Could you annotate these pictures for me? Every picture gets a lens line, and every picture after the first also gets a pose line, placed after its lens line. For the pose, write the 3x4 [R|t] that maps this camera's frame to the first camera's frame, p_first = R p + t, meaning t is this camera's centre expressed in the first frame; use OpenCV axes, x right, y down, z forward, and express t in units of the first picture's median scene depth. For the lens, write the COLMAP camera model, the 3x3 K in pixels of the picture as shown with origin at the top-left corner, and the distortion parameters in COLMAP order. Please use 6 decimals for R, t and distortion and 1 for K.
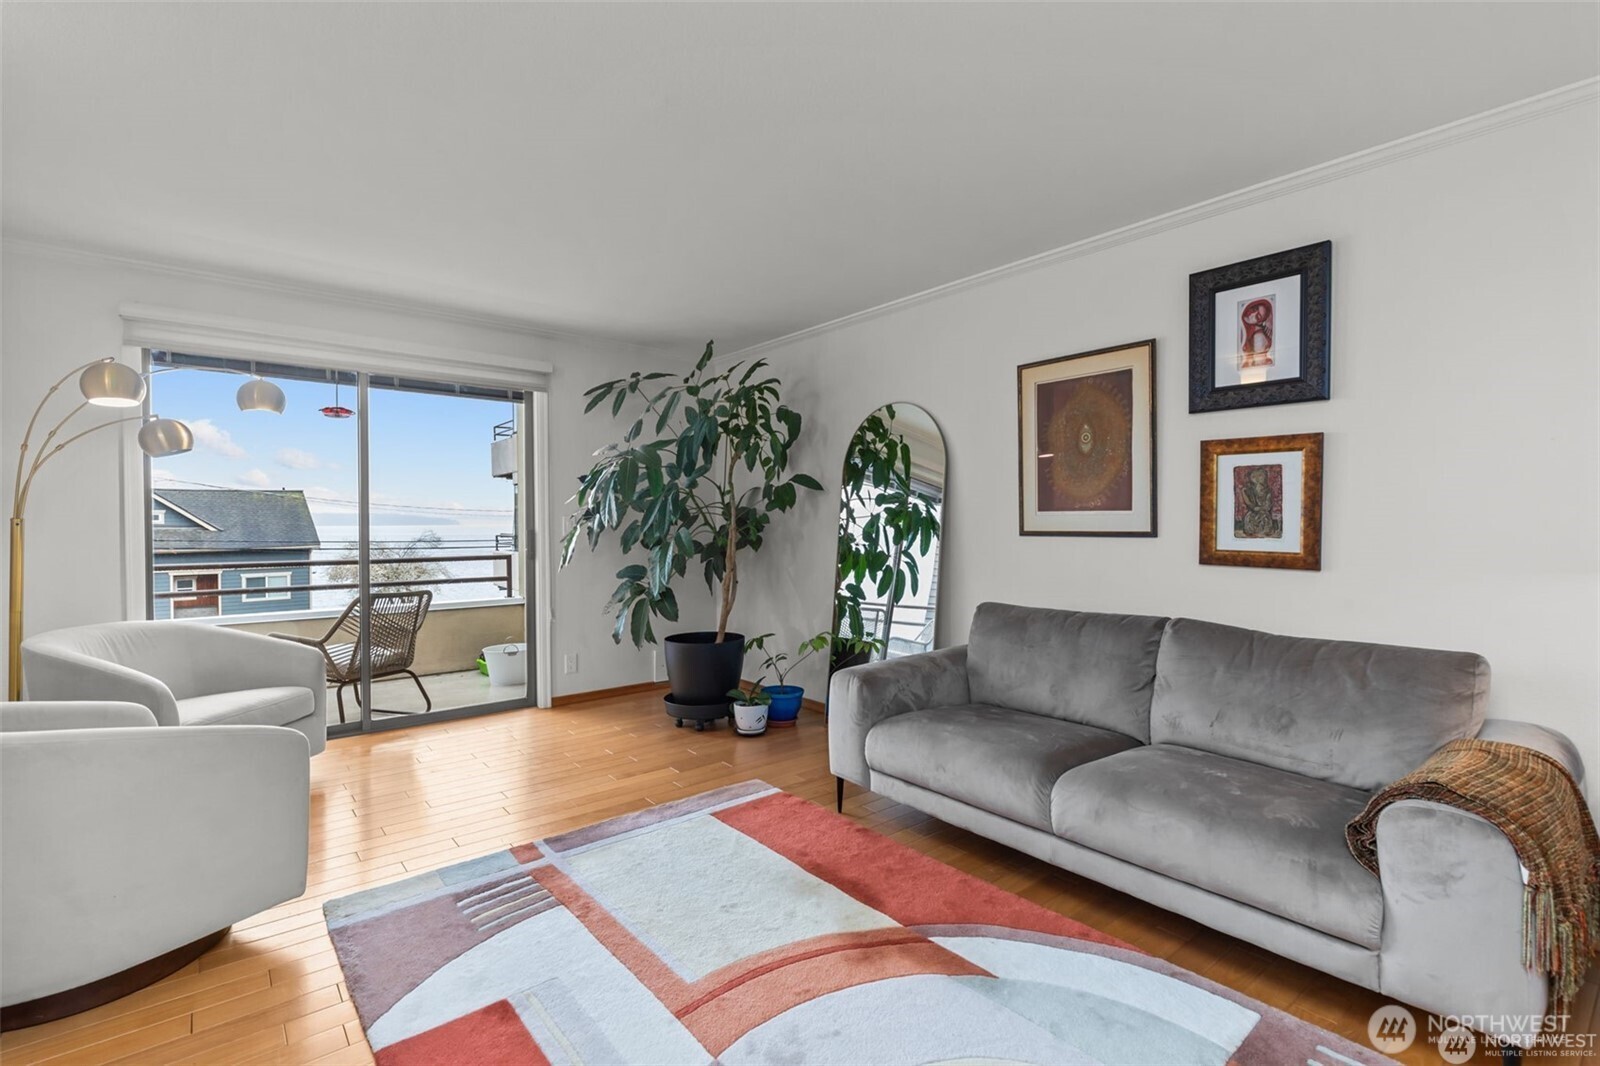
lens RADIAL K [[725.4, 0, 799.7], [0, 725.4, 527.8], [0, 0, 1]] dist [-0.000594, -0.000421]
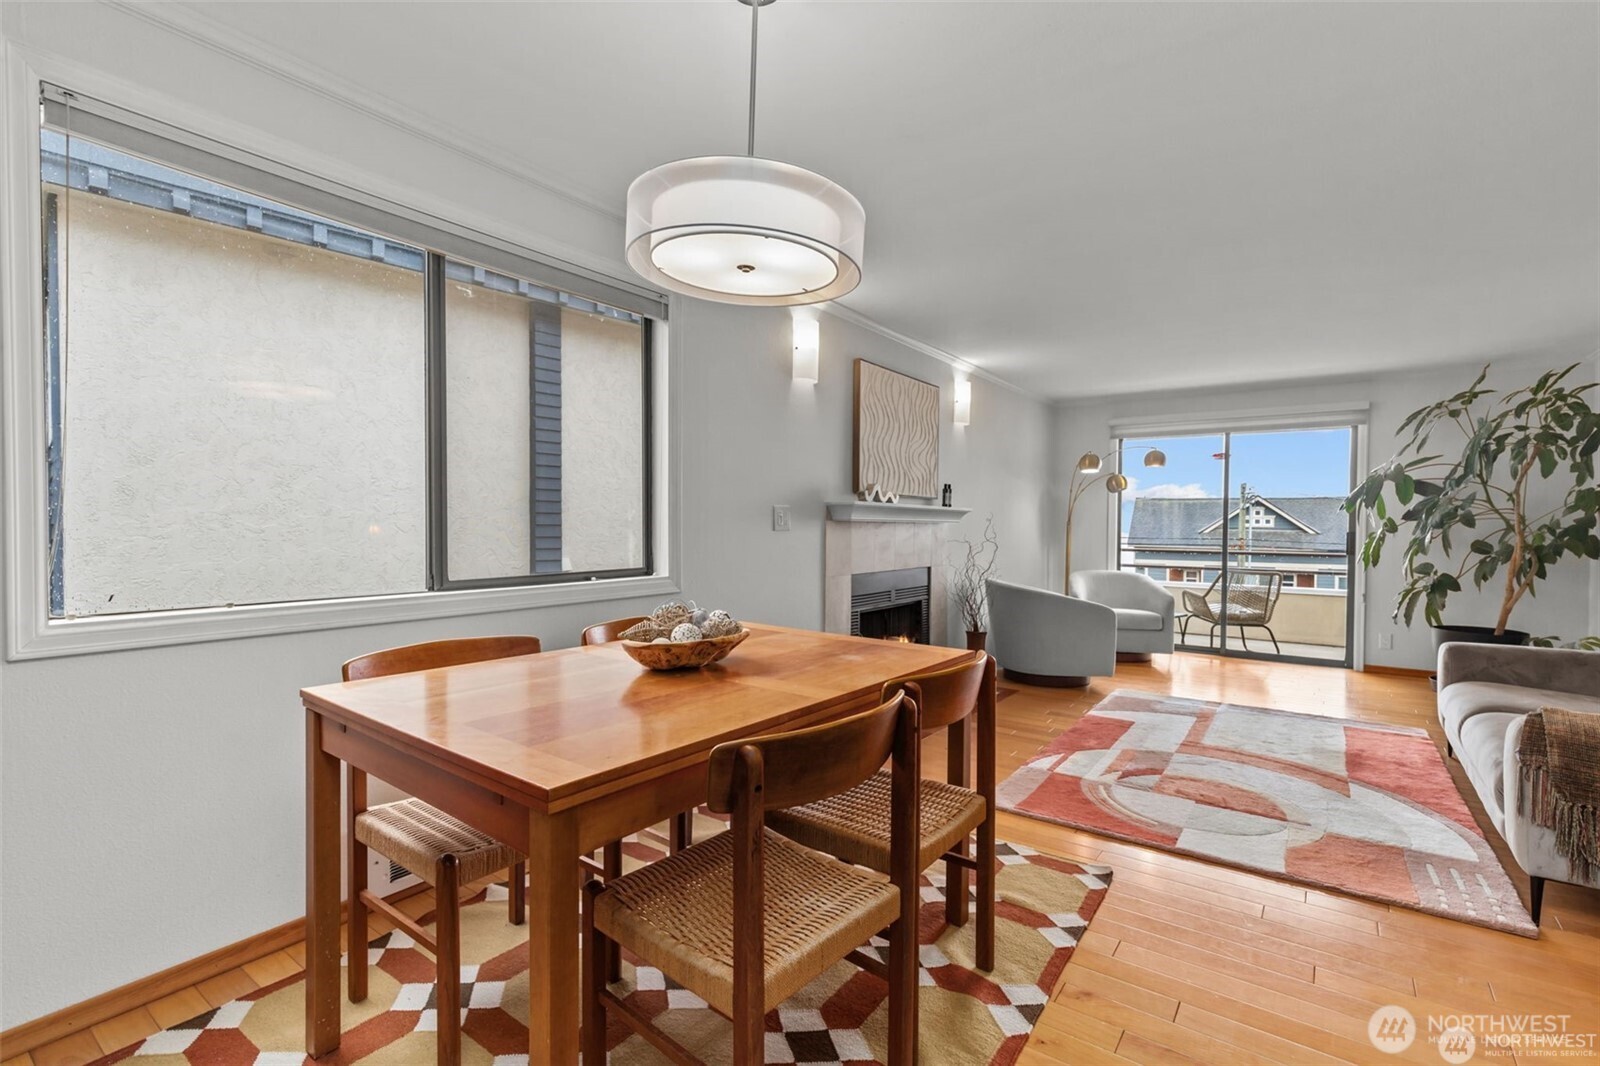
lens RADIAL K [[730.4, 0, 811.9], [0, 730.4, 534.7], [0, 0, 1]] dist [0.013923, -0.001234]
pose [[0.244432, 0.020309, -0.969454, 0.671288], [-0.017482, 0.999710, 0.016535, 0.003236], [0.969509, 0.012906, 0.244716, -0.259914]]
